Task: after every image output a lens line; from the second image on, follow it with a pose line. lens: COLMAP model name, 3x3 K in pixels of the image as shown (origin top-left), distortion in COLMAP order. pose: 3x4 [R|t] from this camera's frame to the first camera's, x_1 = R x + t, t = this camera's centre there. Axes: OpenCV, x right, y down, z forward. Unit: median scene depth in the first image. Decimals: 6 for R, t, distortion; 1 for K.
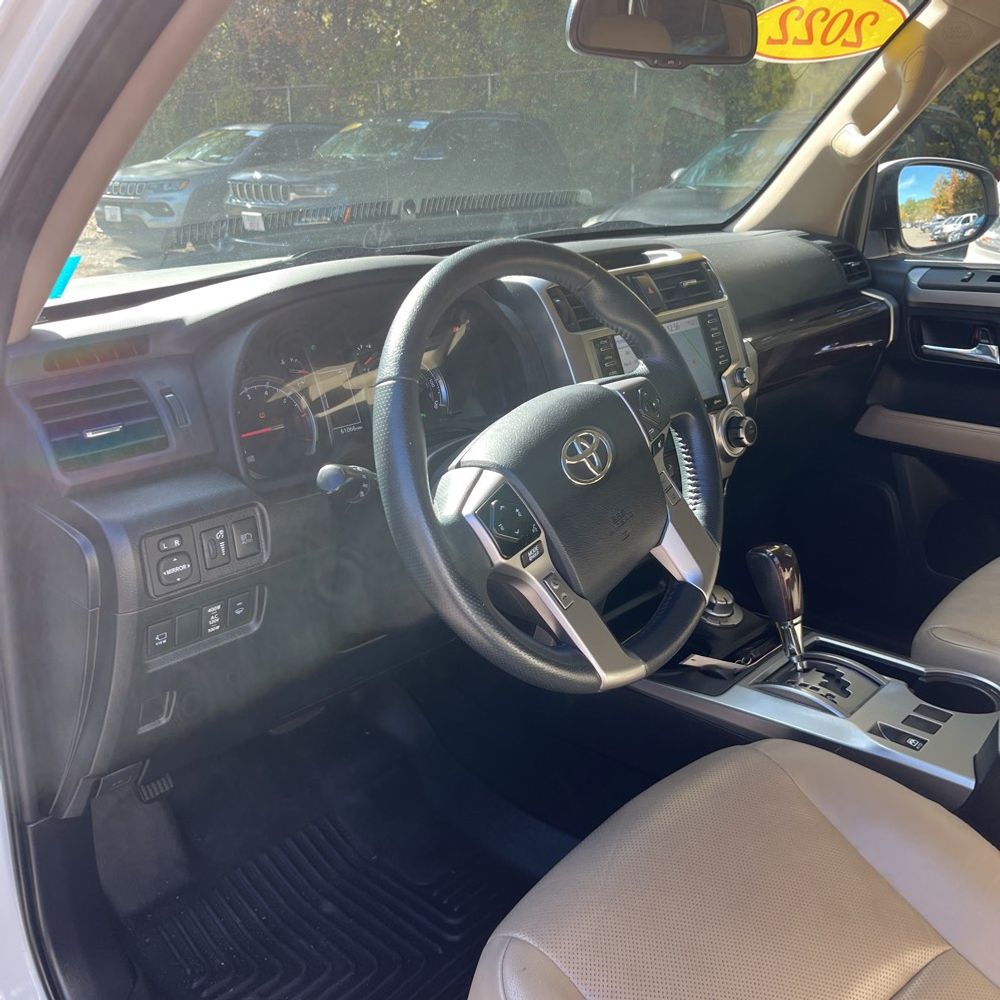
lens RADIAL K [[1014.0, 0, 501.4], [0, 1014.0, 499.9], [0, 0, 1]] dist [0.021026, 0.000000]
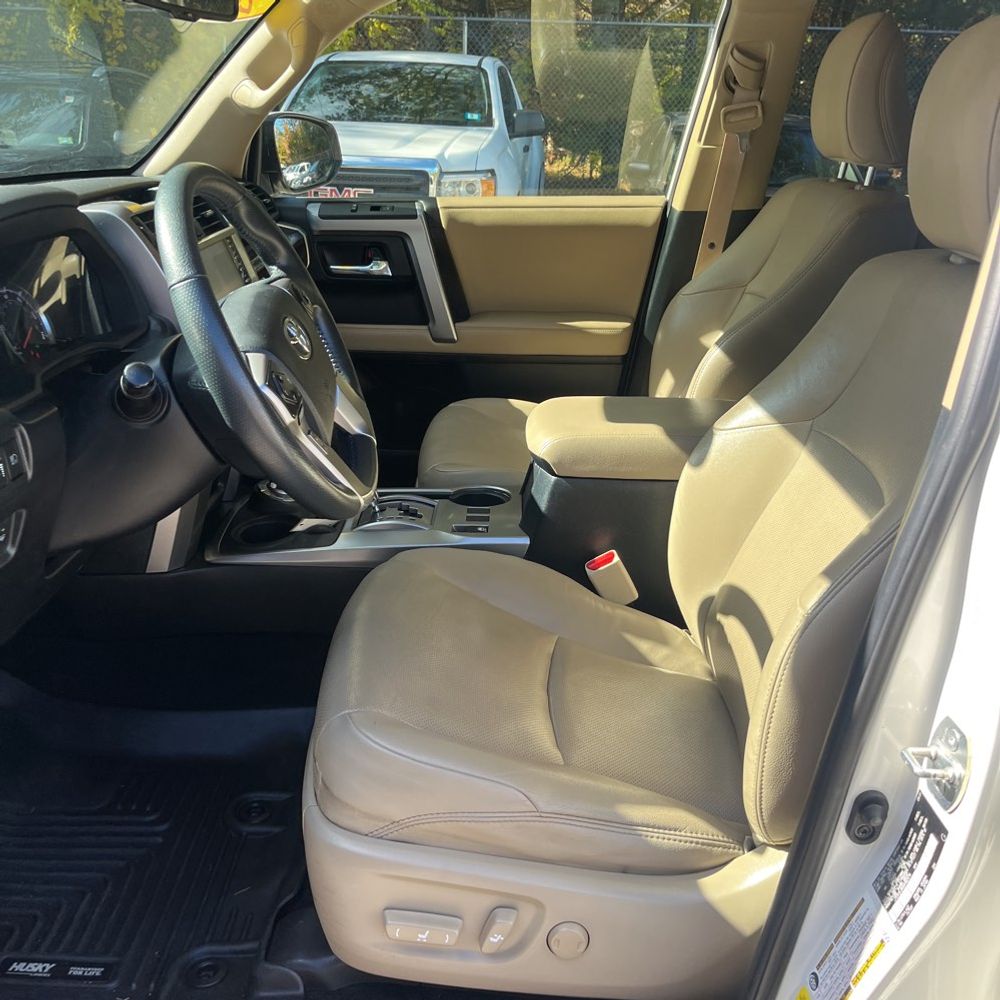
lens RADIAL K [[1014.0, 0, 495.0], [0, 1014.0, 499.4], [0, 0, 1]] dist [0.021026, 0.000000]
pose [[0.738373, -0.217227, 0.638450, -0.316607], [0.197264, 0.974866, 0.103553, 0.038284], [-0.644897, 0.049482, 0.762666, -0.054203]]
